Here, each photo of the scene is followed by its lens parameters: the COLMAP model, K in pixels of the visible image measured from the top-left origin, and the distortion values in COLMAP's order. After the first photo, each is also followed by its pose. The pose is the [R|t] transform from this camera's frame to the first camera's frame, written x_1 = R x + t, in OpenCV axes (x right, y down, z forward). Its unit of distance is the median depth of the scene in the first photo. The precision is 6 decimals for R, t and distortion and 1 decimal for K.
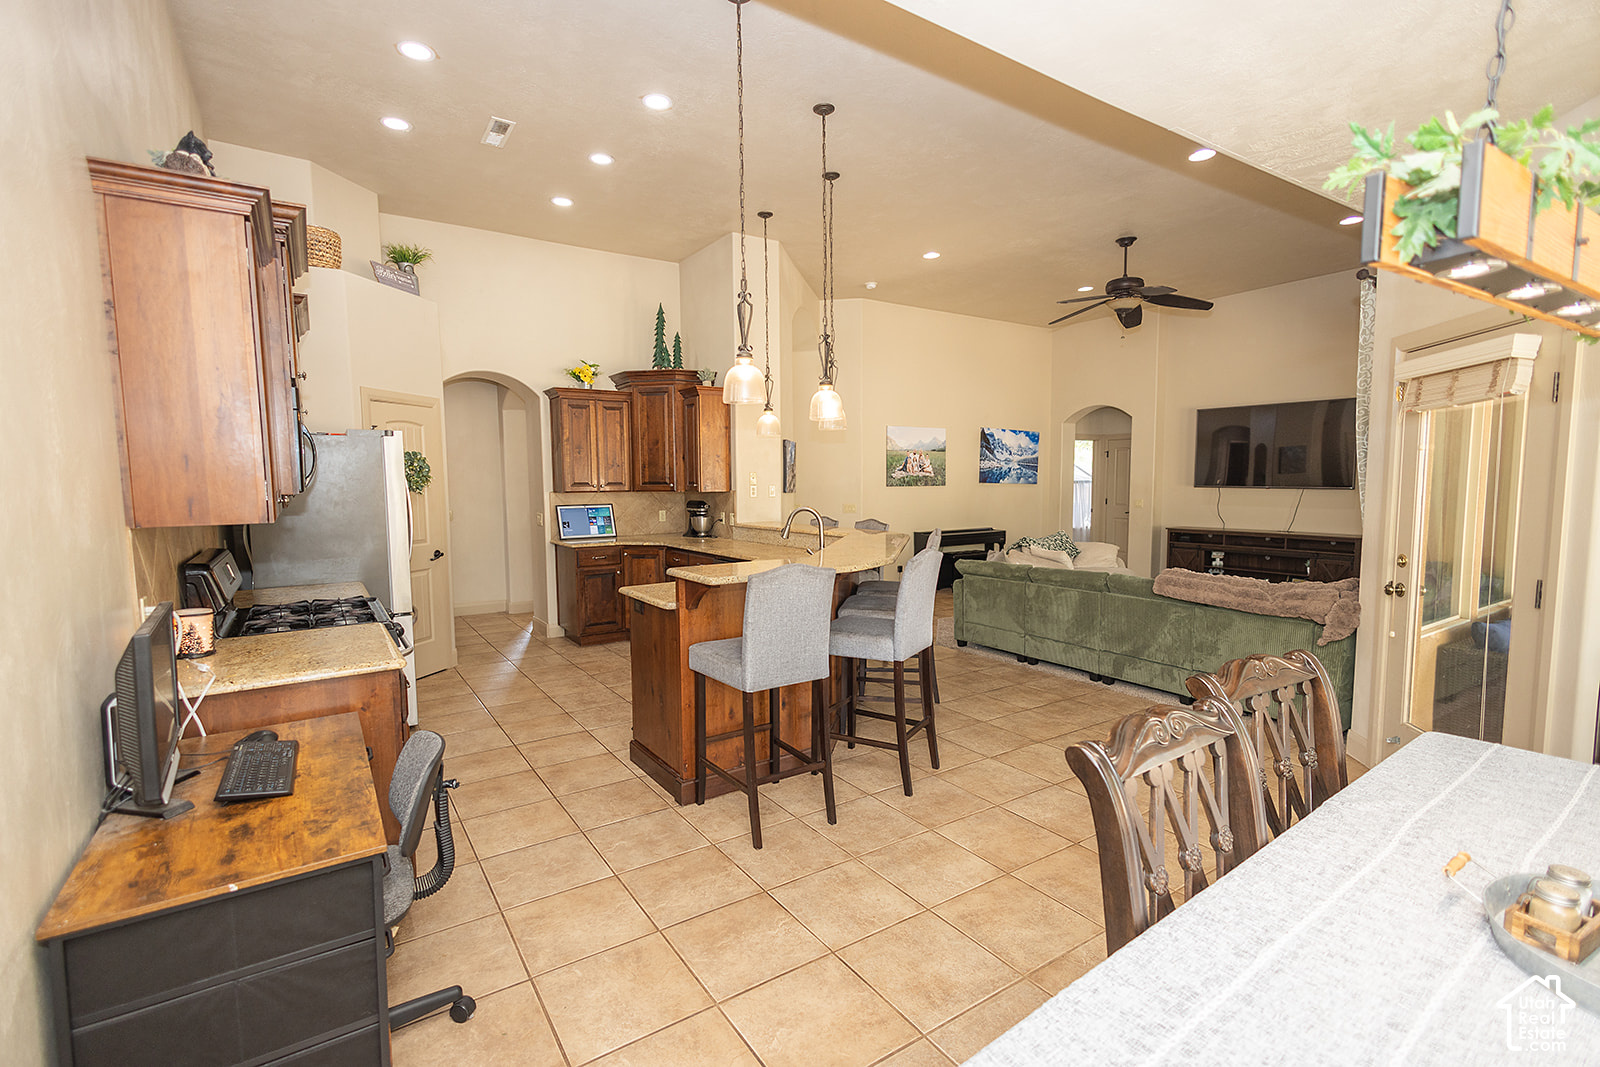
lens RADIAL K [[733.7, 0, 796.3], [0, 733.7, 537.0], [0, 0, 1]] dist [0.008490, -0.000098]
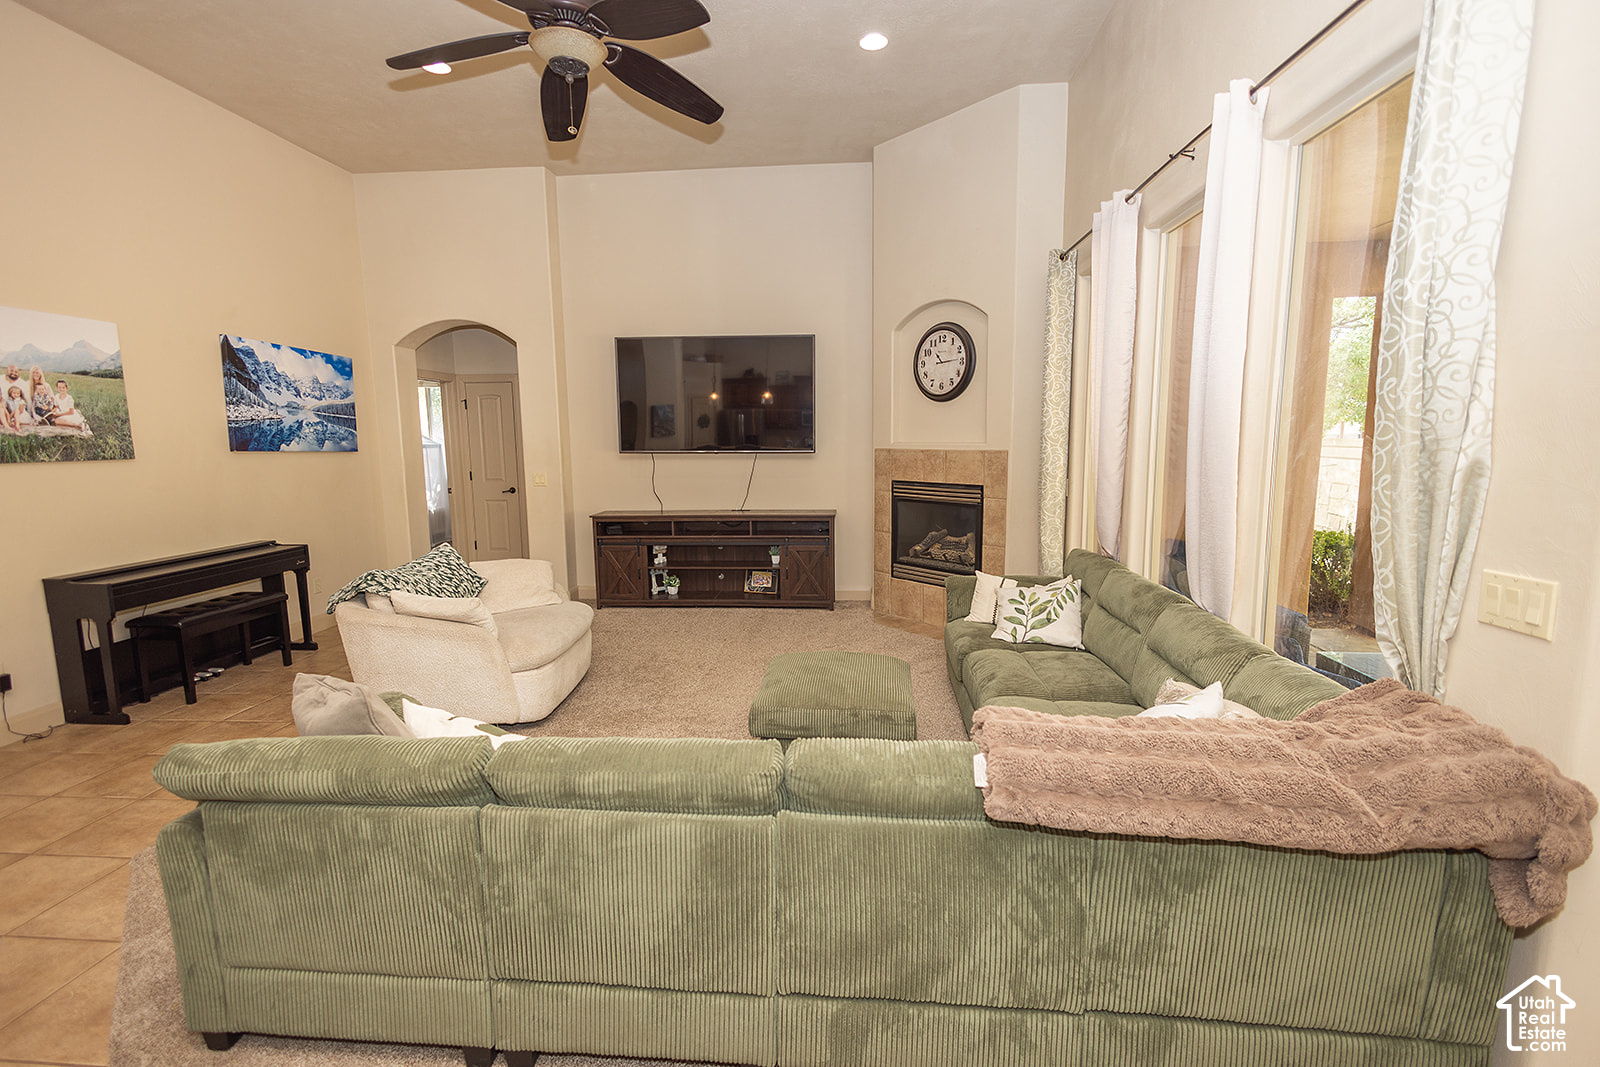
lens RADIAL K [[733.7, 0, 802.7], [0, 733.7, 537.8], [0, 0, 1]] dist [0.008490, -0.000098]
pose [[0.622283, -0.106590, 0.775501, 0.101860], [0.067826, 0.994302, 0.082238, -0.031682], [-0.779848, 0.001424, 0.625967, 0.407117]]
